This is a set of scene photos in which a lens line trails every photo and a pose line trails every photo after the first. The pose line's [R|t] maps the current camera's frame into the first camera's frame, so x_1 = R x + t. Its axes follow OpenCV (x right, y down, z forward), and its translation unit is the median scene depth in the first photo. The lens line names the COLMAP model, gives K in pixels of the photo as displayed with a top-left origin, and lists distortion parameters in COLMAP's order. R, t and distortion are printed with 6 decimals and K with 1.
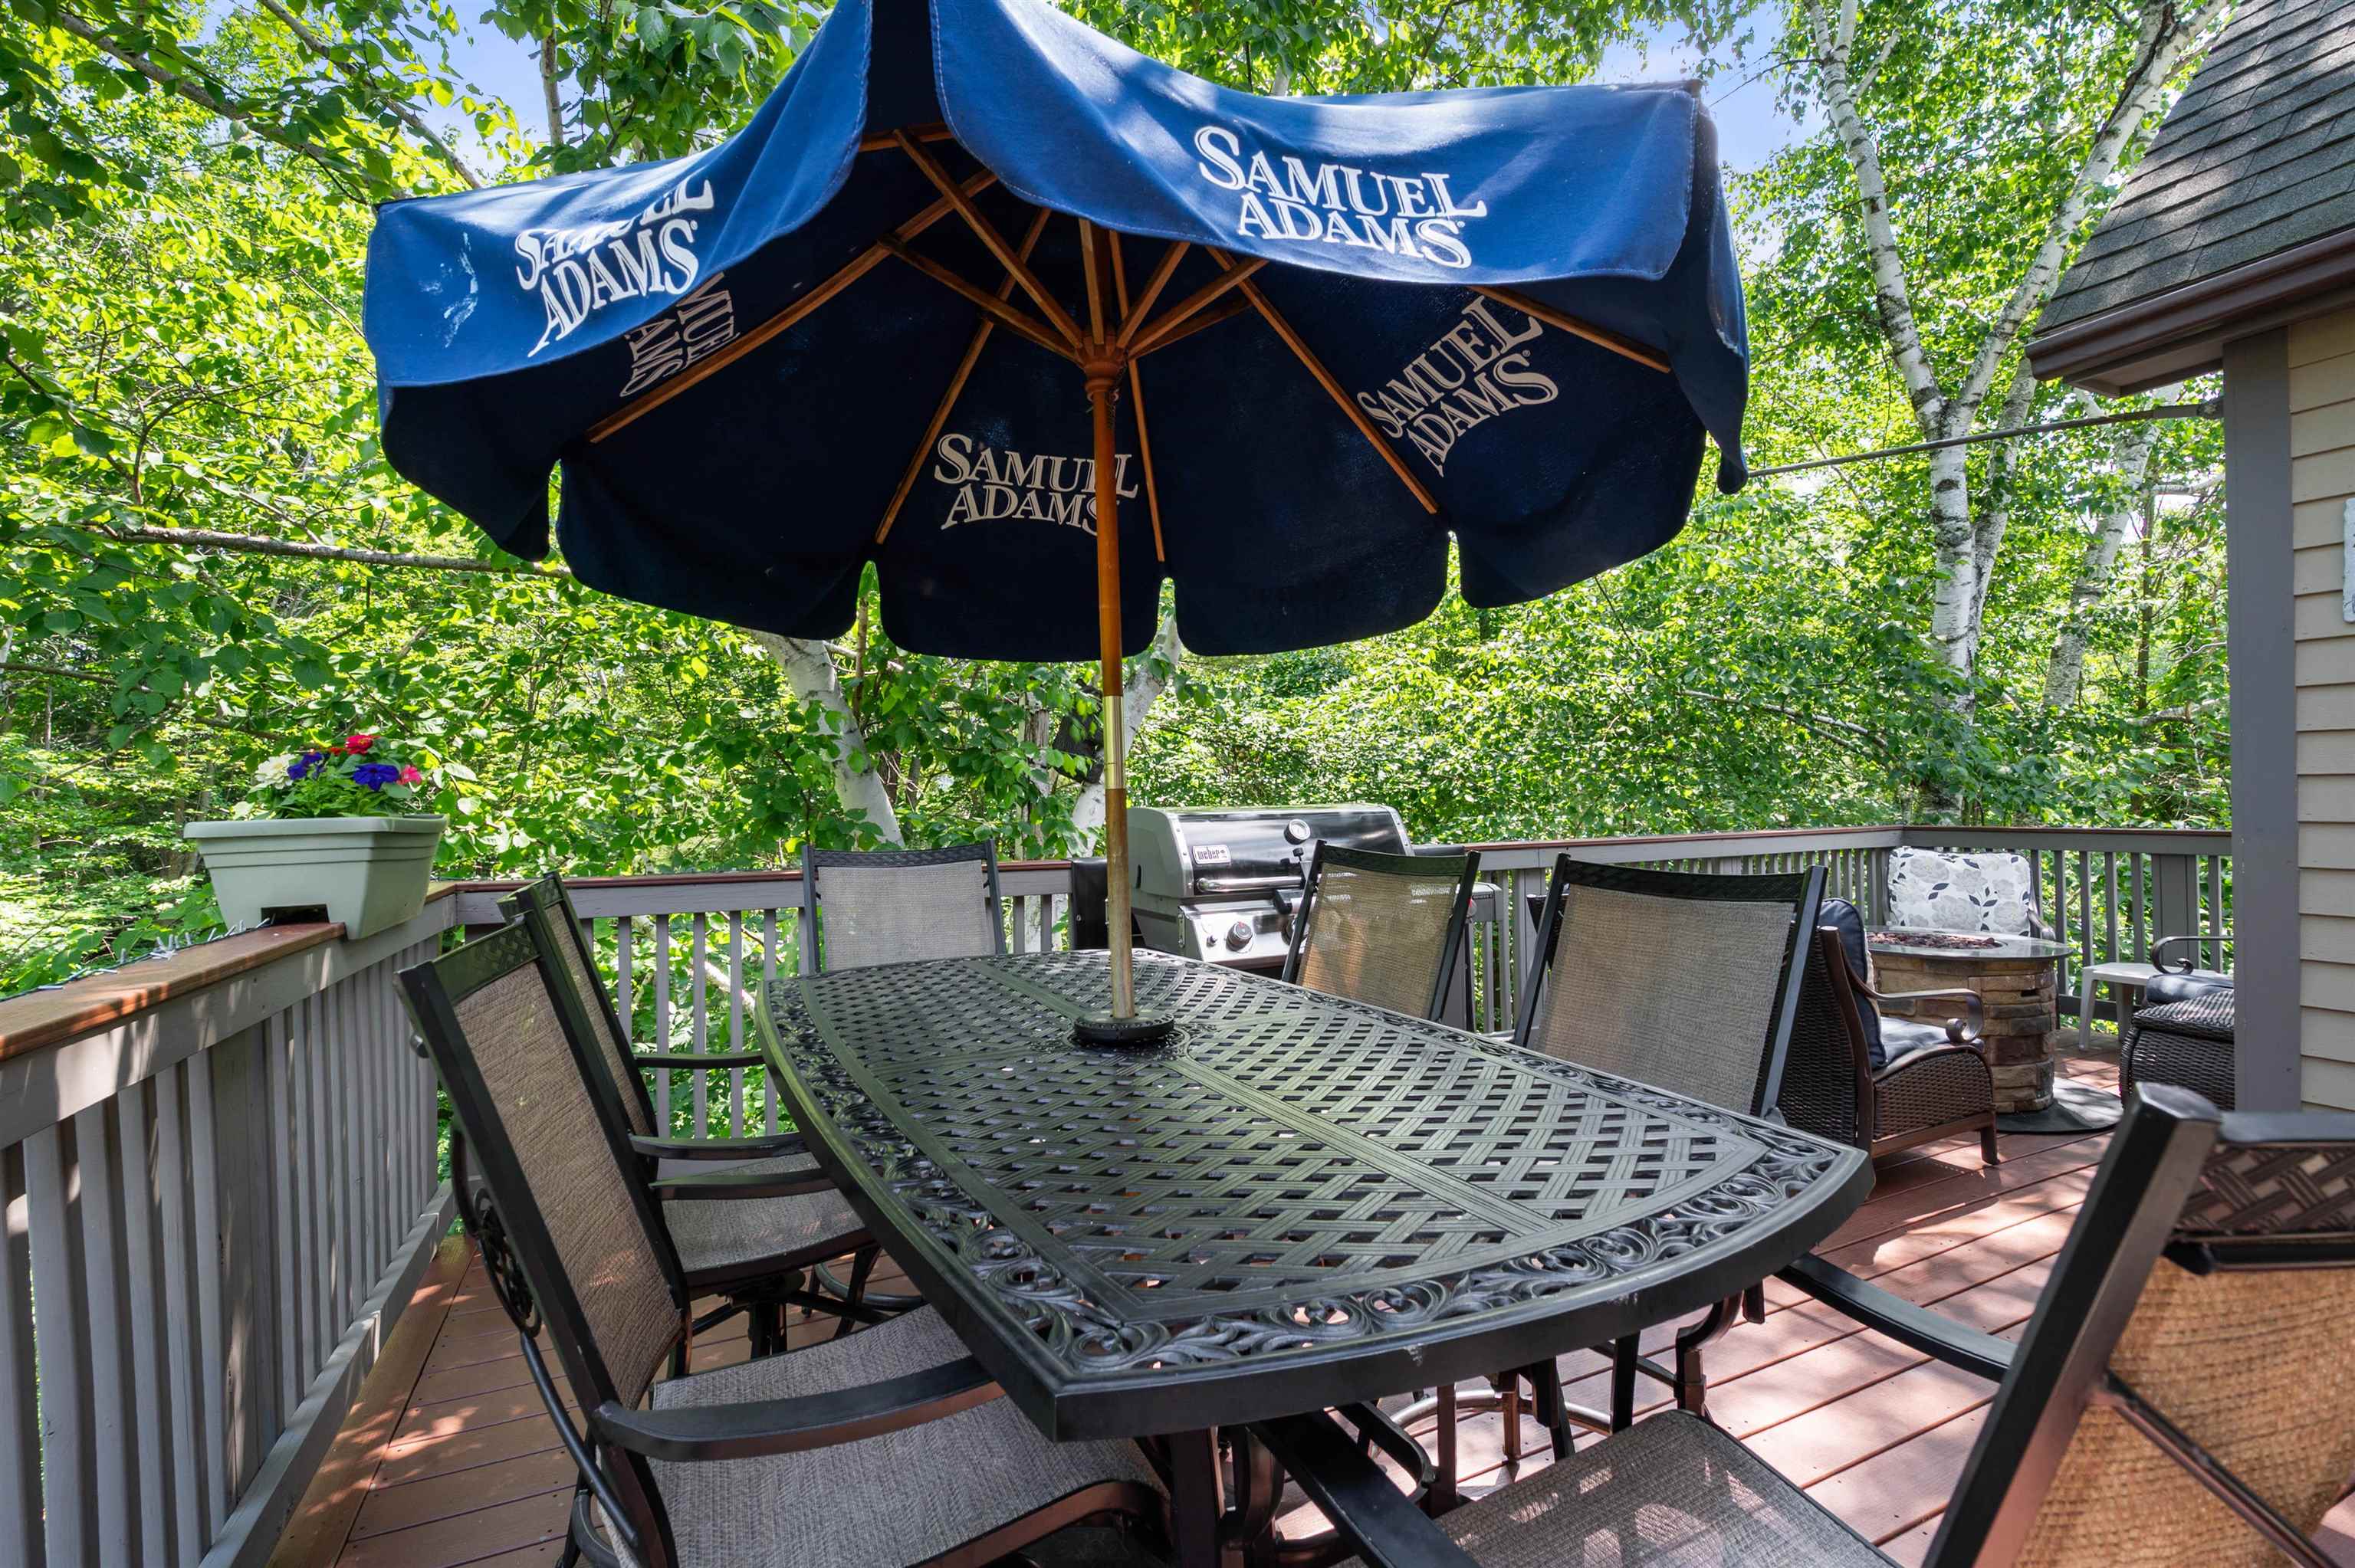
lens RADIAL K [[1031.3, 0, 1188.1], [0, 1031.3, 792.8], [0, 0, 1]] dist [-0.000154, 0.000053]
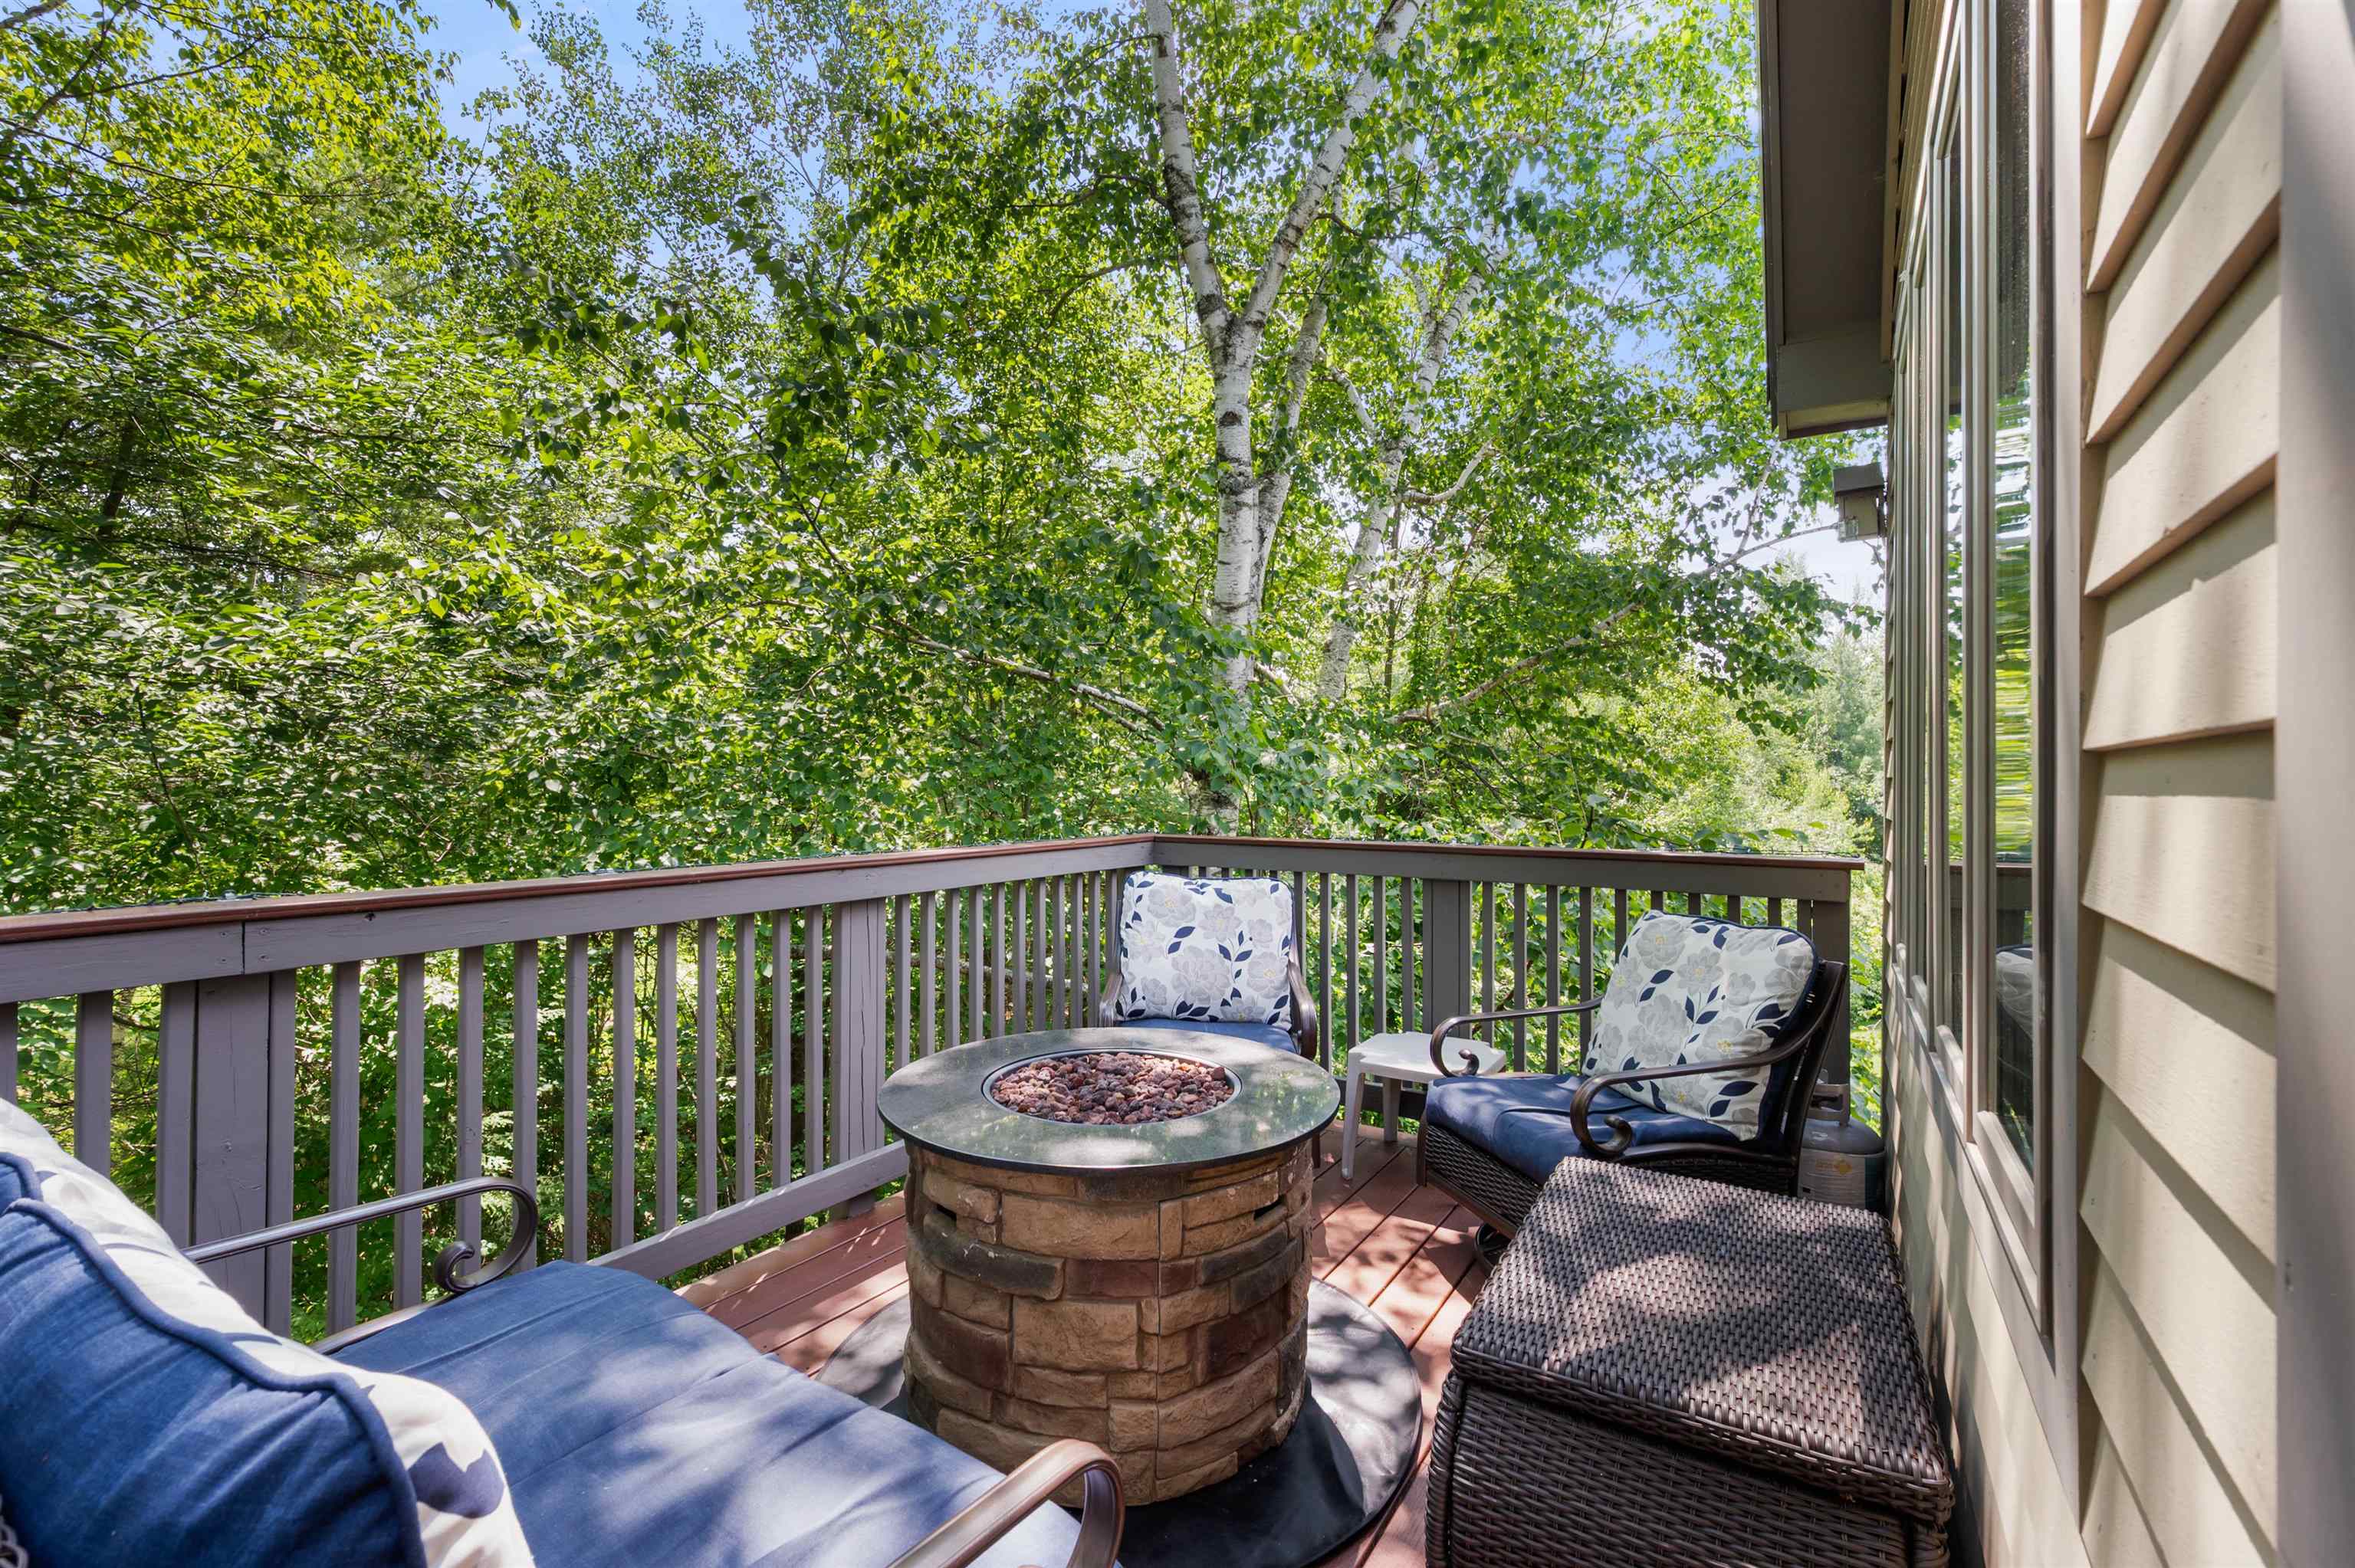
lens RADIAL K [[1031.3, 0, 1183.0], [0, 1031.3, 783.8], [0, 0, 1]] dist [-0.000154, 0.000053]
pose [[0.846249, 0.017461, 0.532501, 0.321546], [-0.019730, 0.999804, -0.001429, -0.002395], [-0.532422, -0.009297, 0.846428, 0.379510]]
